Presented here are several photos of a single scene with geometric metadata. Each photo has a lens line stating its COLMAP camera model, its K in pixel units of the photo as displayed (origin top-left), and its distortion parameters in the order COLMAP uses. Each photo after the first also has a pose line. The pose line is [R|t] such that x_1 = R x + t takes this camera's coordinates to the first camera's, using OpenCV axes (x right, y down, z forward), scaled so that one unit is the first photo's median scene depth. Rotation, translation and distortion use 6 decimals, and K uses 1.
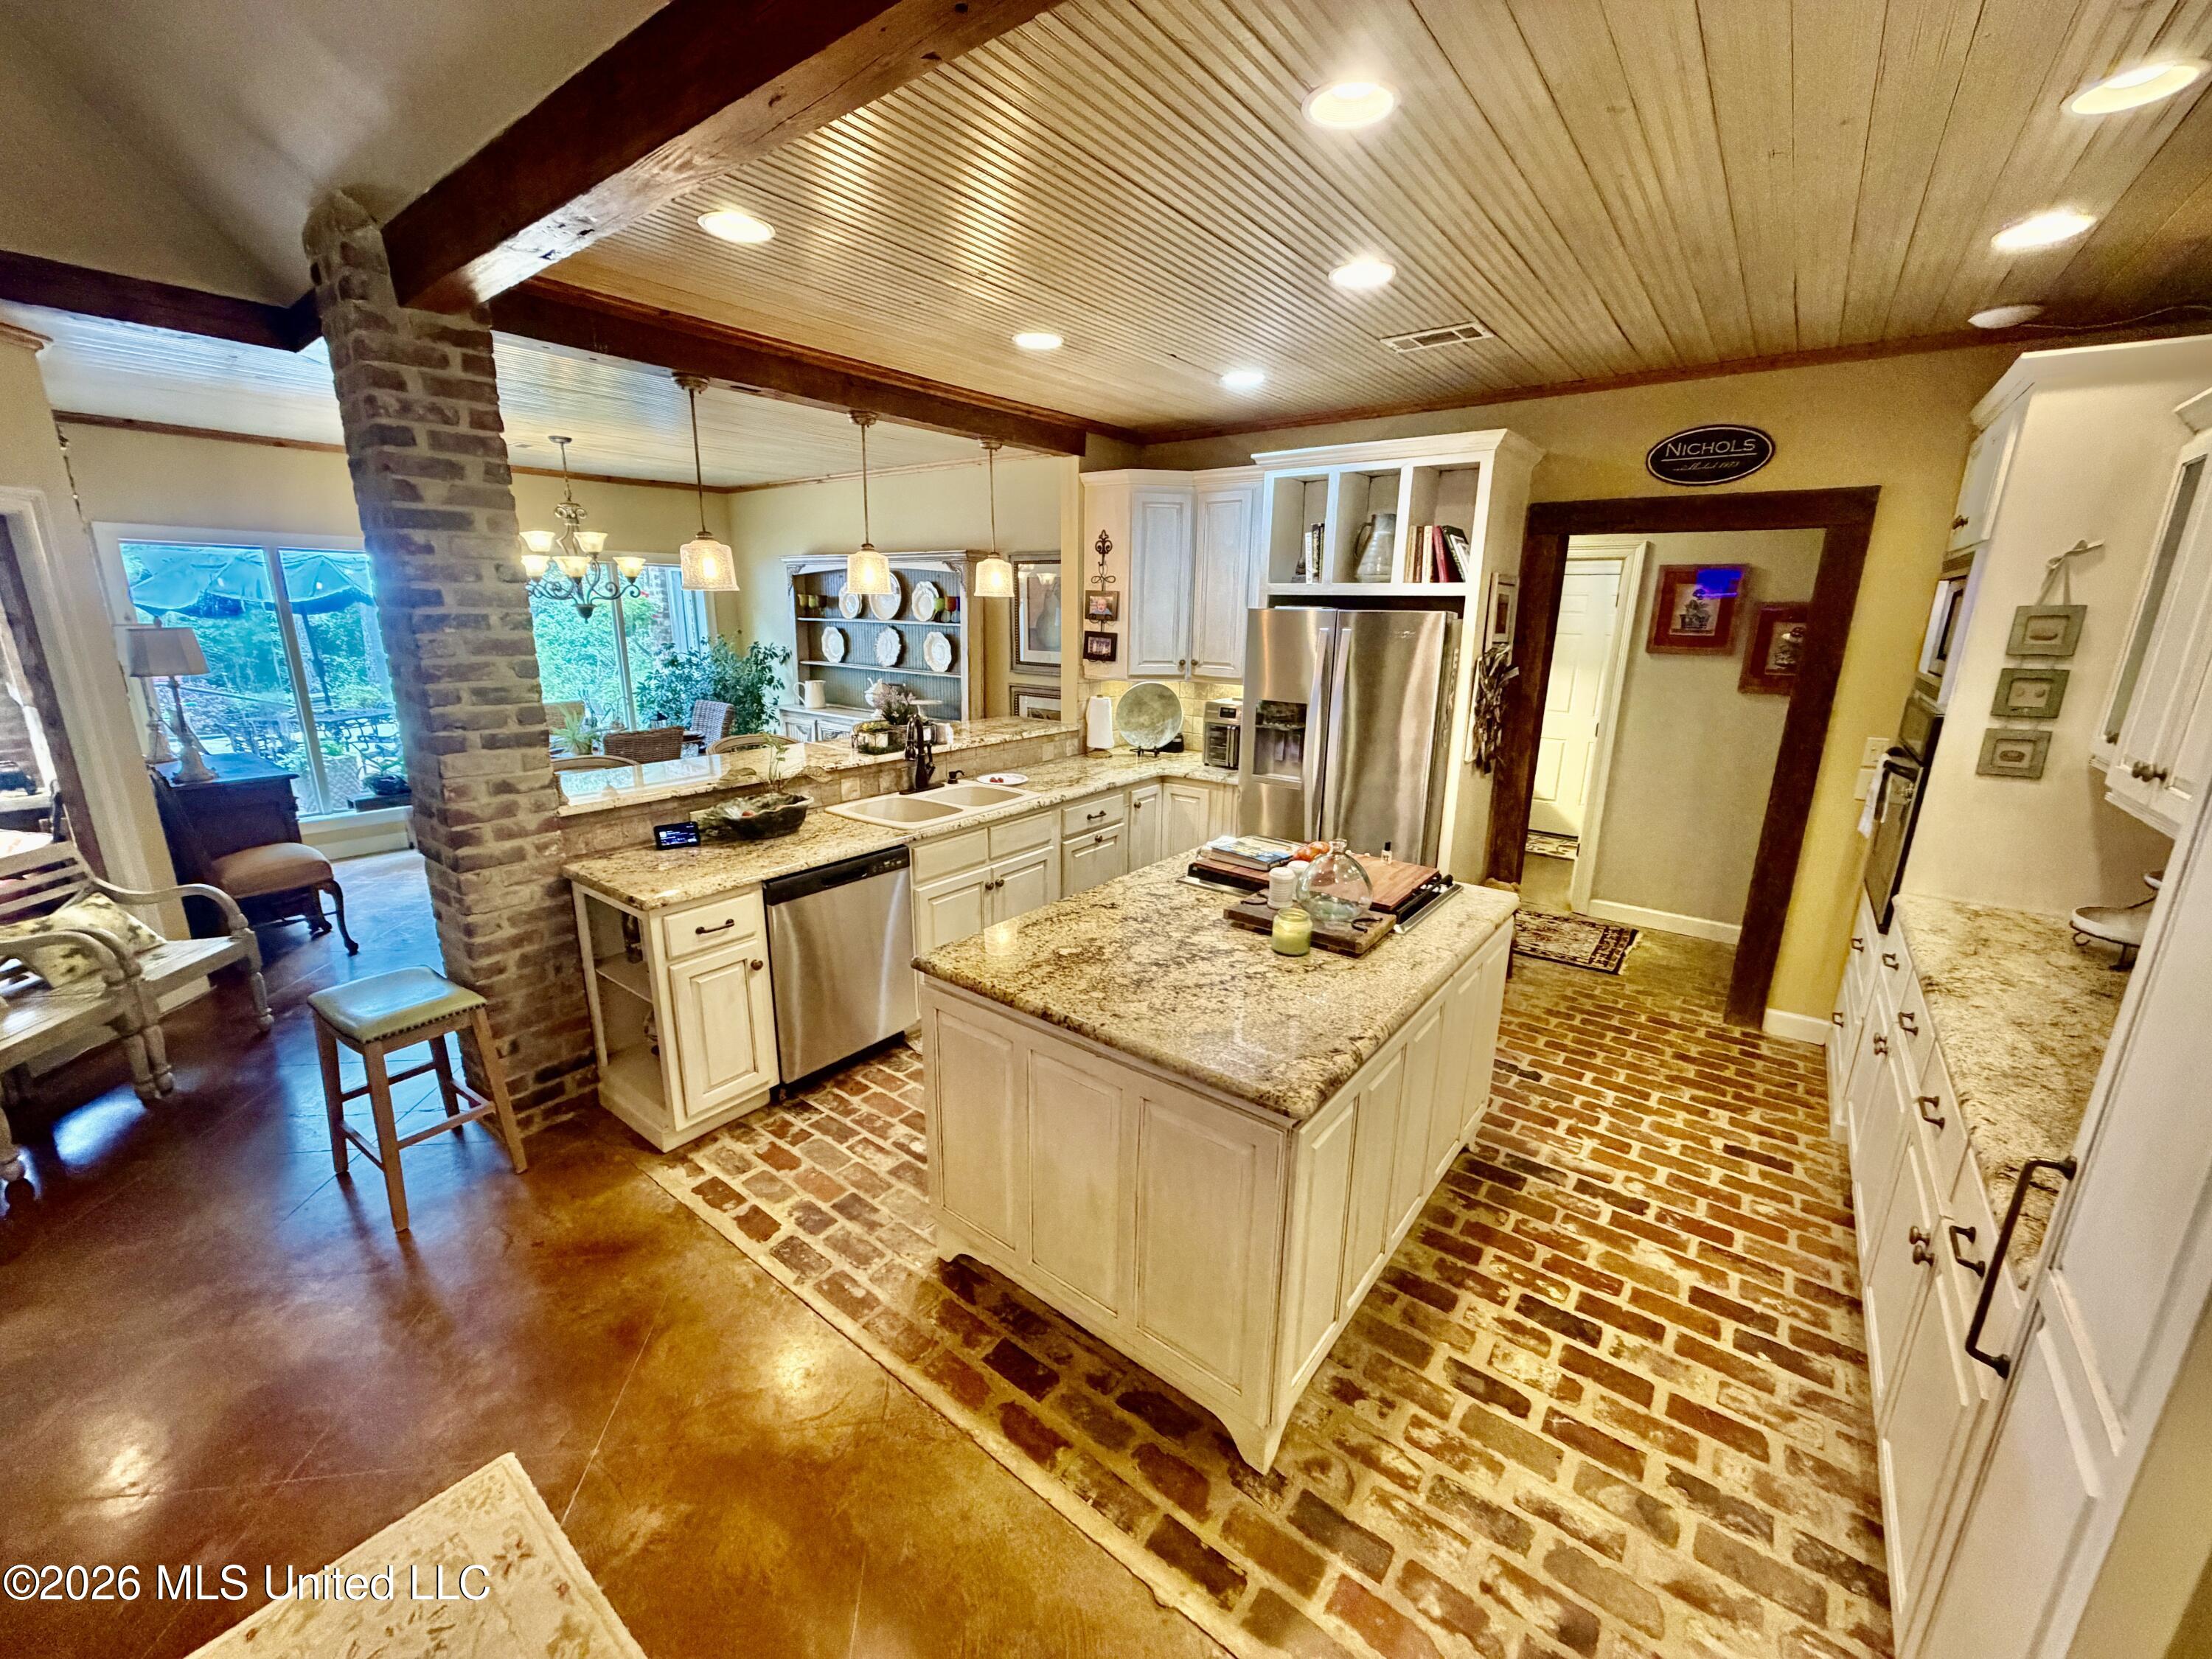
lens RADIAL K [[881.1, 0, 1099.4], [0, 881.1, 833.4], [0, 0, 1]] dist [0.001277, -0.000291]
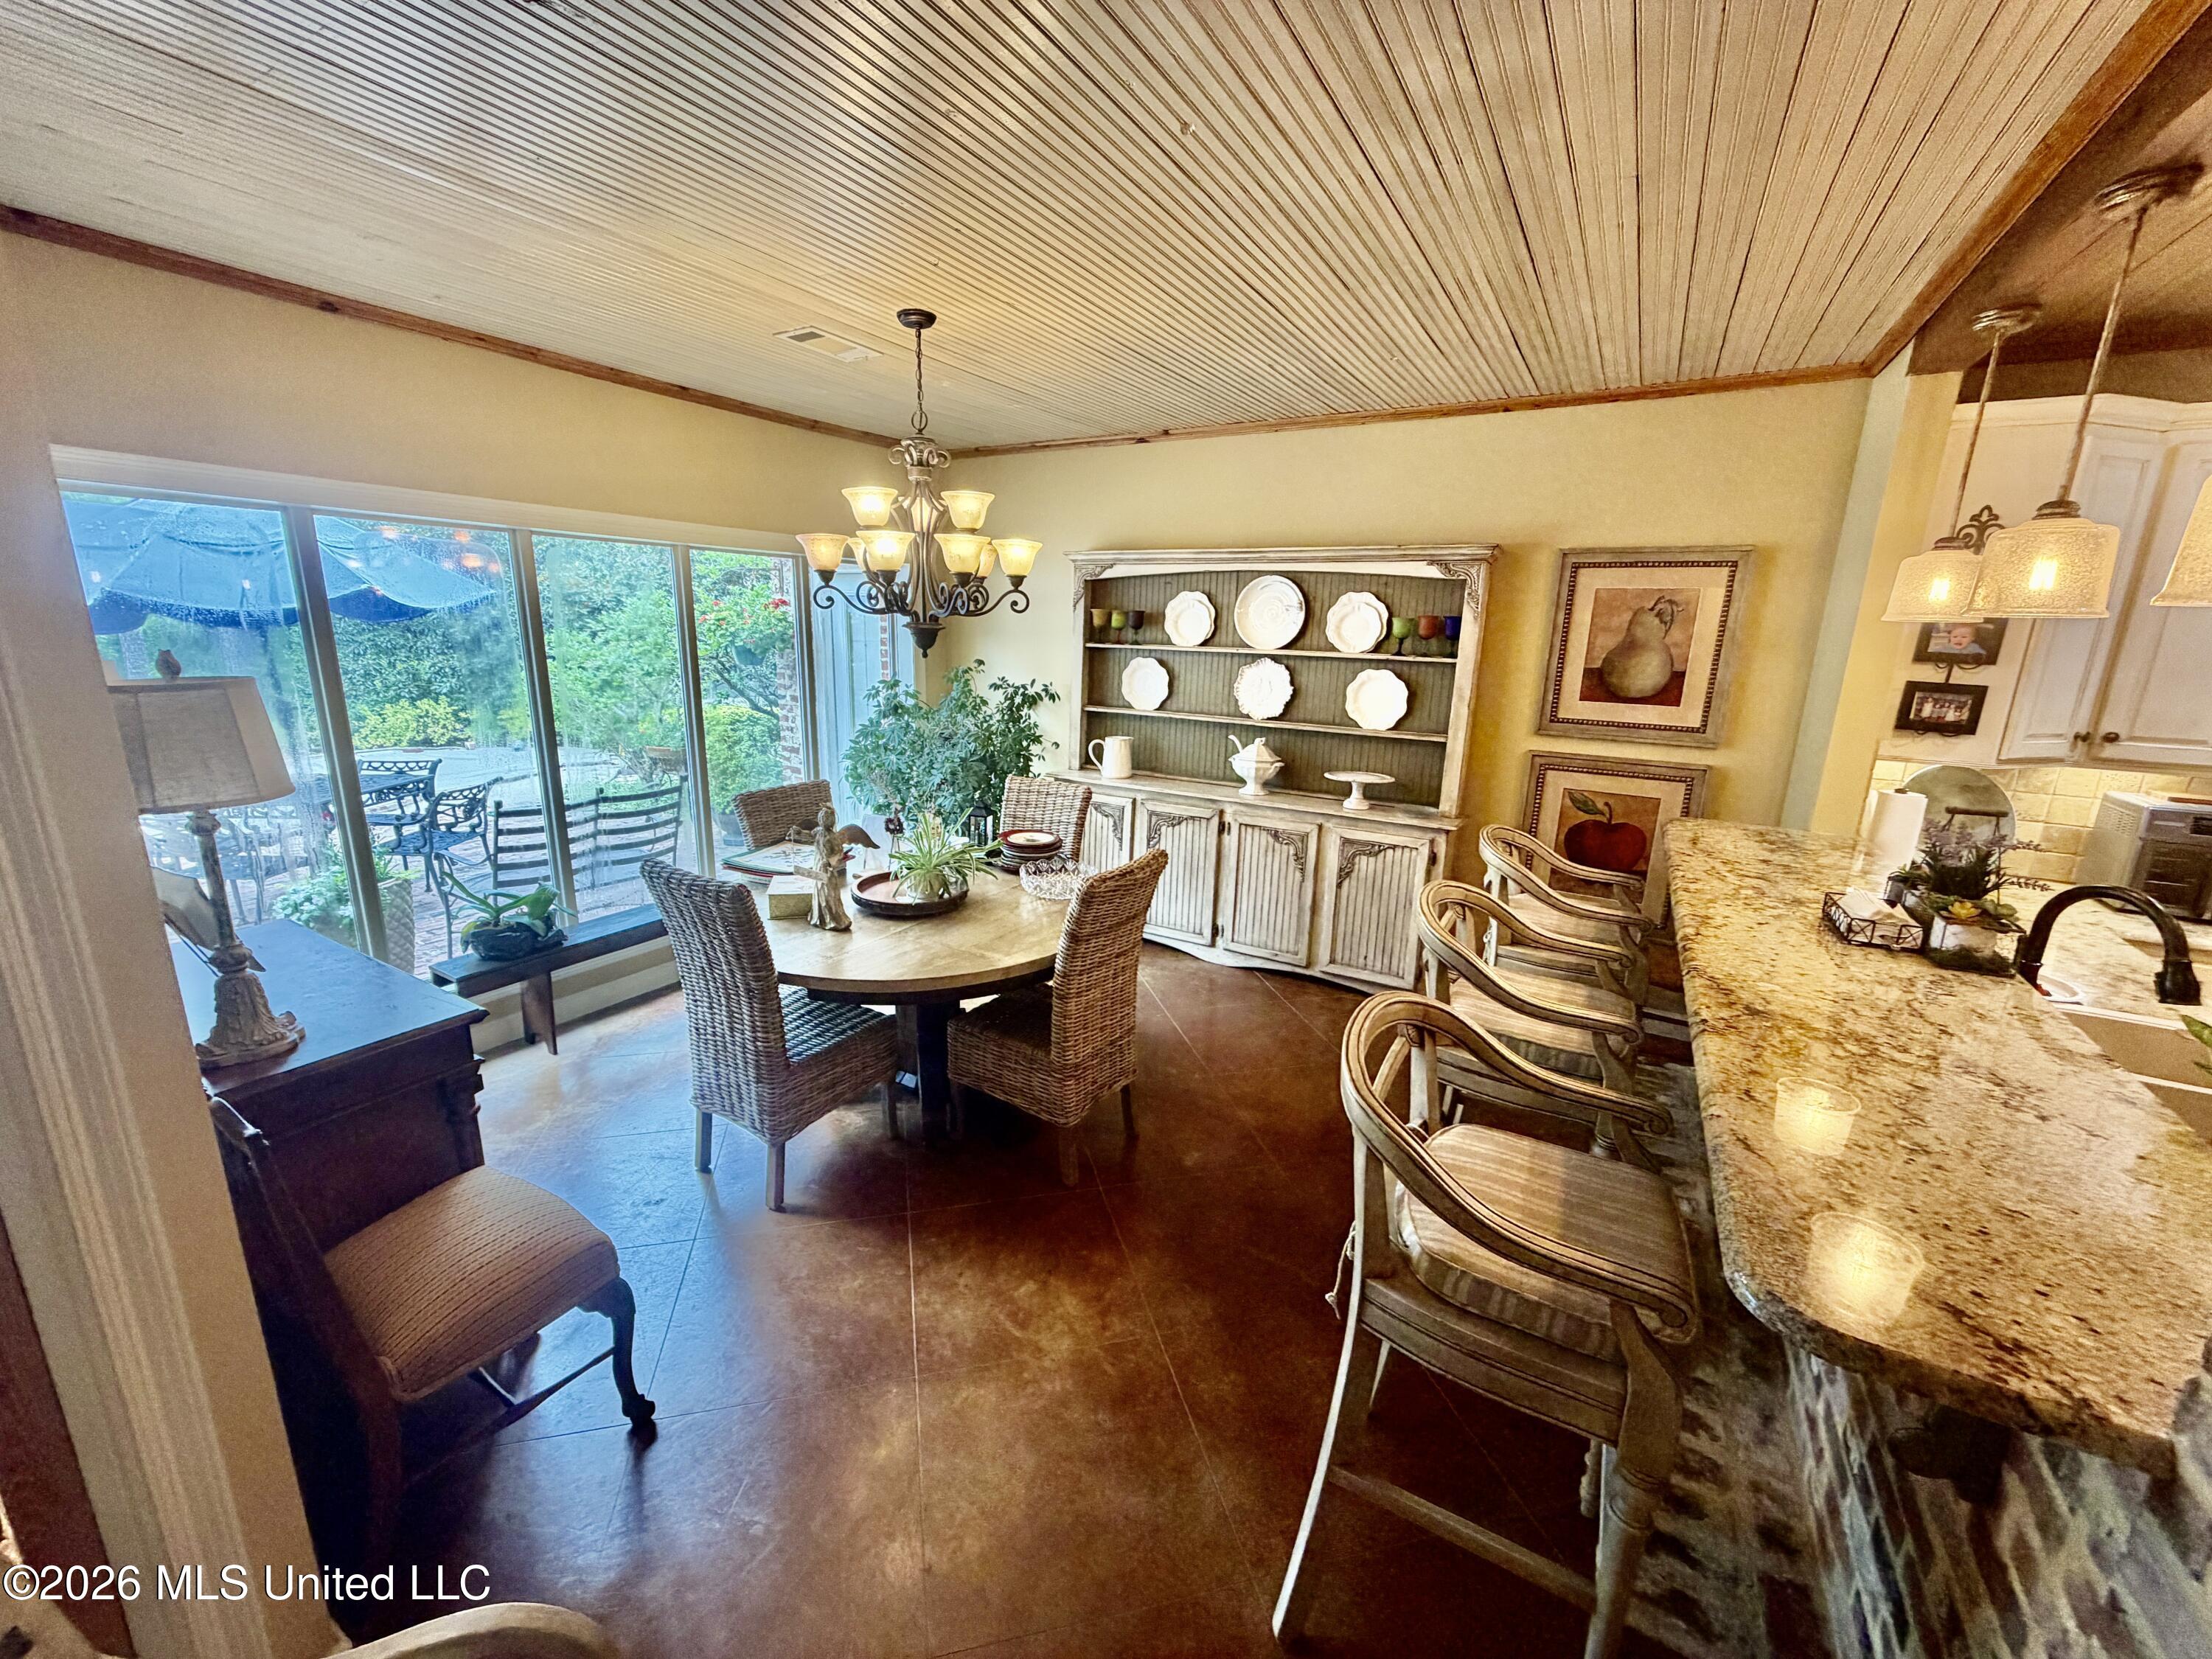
lens RADIAL K [[881.1, 0, 1091.8], [0, 881.1, 828.5], [0, 0, 1]] dist [0.001277, -0.000291]
pose [[0.993865, -0.014062, 0.109705, -0.987577], [0.016458, 0.999645, -0.020965, -0.212435], [-0.109371, 0.022642, 0.993743, 0.797099]]
